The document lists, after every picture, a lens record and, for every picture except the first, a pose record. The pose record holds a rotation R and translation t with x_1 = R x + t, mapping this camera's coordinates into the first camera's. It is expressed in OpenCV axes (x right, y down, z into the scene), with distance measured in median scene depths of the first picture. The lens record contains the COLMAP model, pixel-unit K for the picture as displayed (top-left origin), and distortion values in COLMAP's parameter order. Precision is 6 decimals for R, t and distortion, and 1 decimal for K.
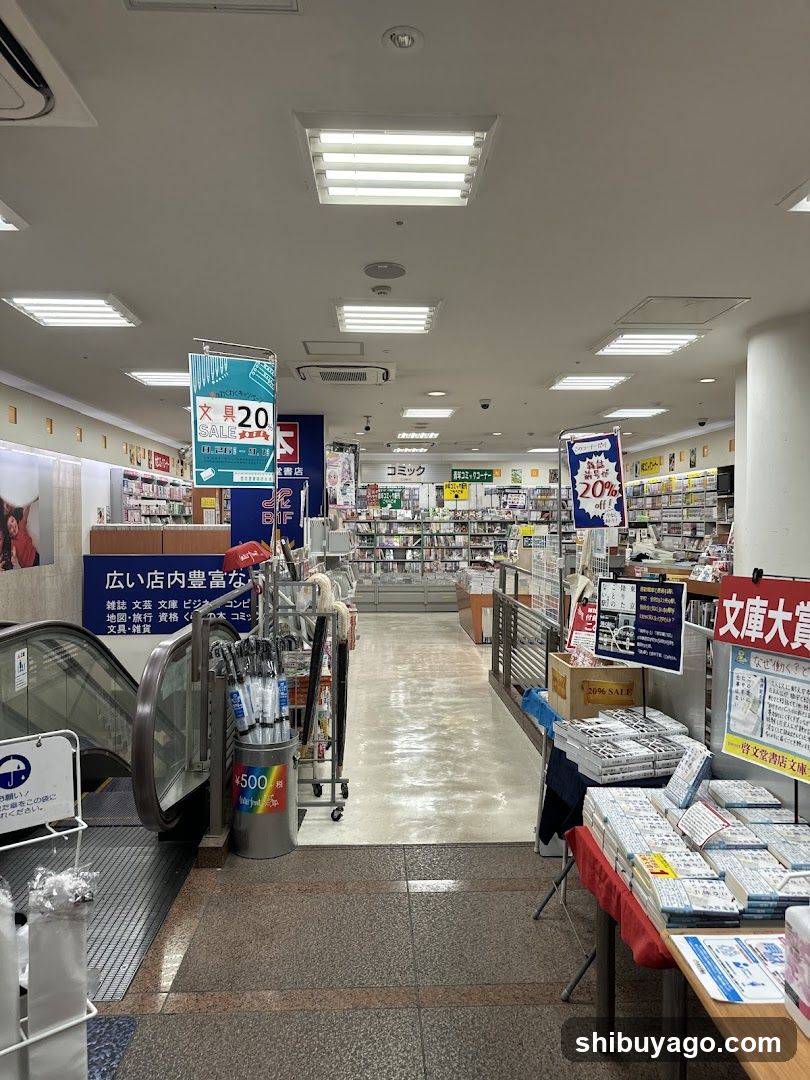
lens RADIAL K [[703.0, 0, 405.0], [0, 703.0, 540.0], [0, 0, 1]] dist [0.040793, 0.000123]
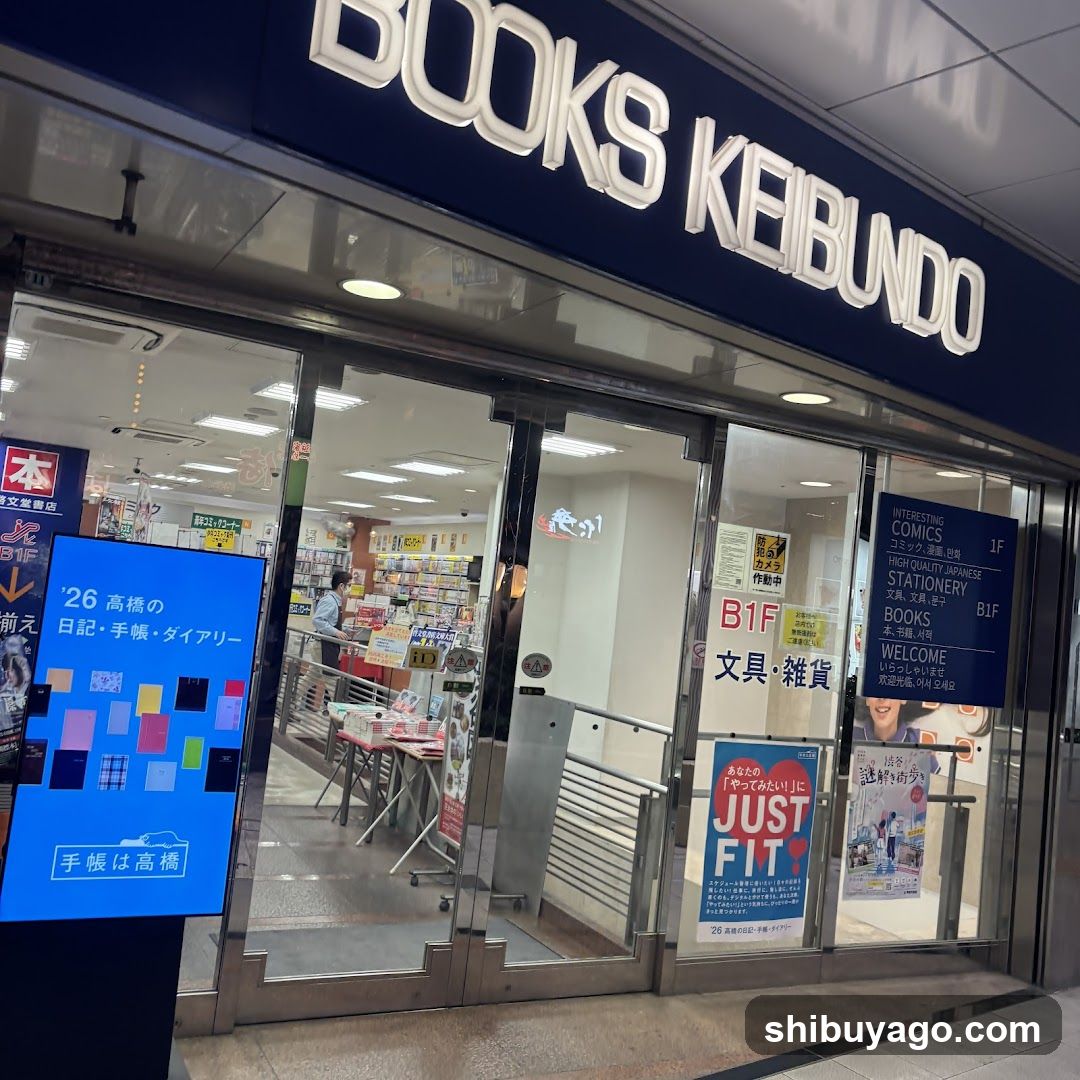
lens RADIAL K [[1002.8, 0, 501.6], [0, 1002.8, 524.5], [0, 0, 1]] dist [0.095029, -0.152630]
pose [[0.899386, 0.134570, 0.415927, -0.147922], [-0.101097, 0.989676, -0.101594, -0.000549], [-0.425305, 0.049323, 0.903705, -0.367858]]
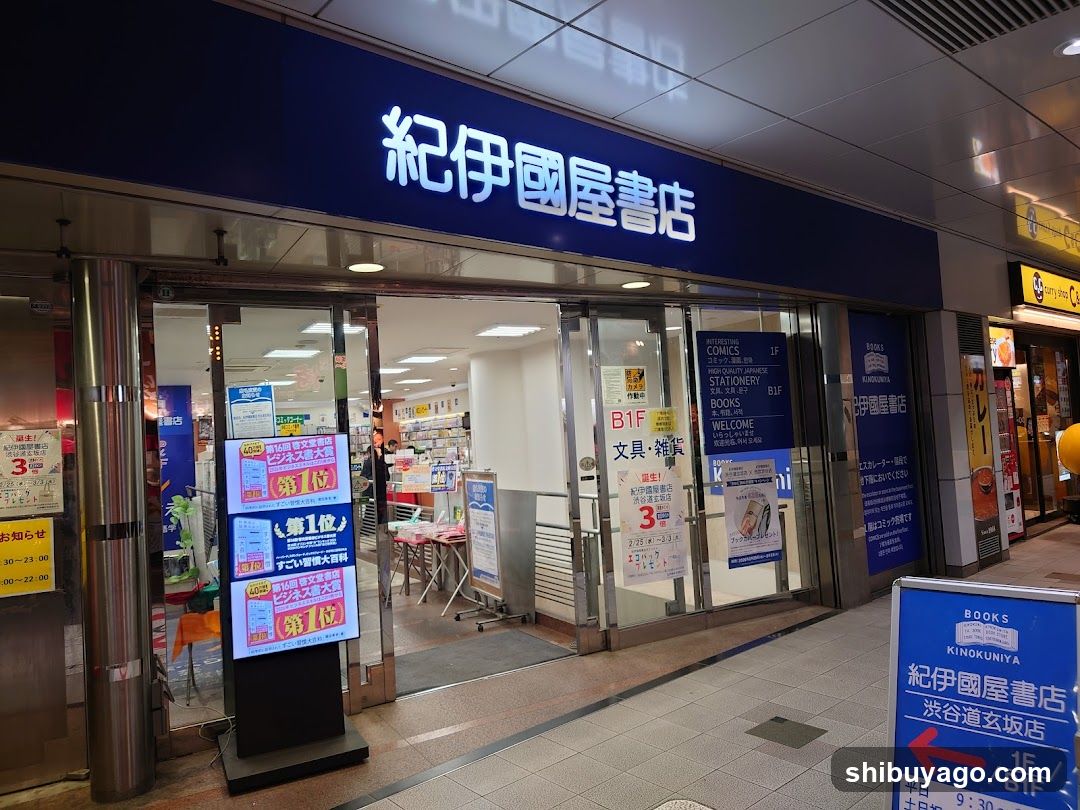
lens RADIAL K [[703.0, 0, 514.1], [0, 703.0, 408.6], [0, 0, 1]] dist [0.040793, 0.000123]
pose [[0.890205, -0.034448, 0.454256, -0.164668], [0.073105, 0.995017, -0.067807, 0.003927], [-0.449657, 0.093570, 0.888287, -0.426147]]
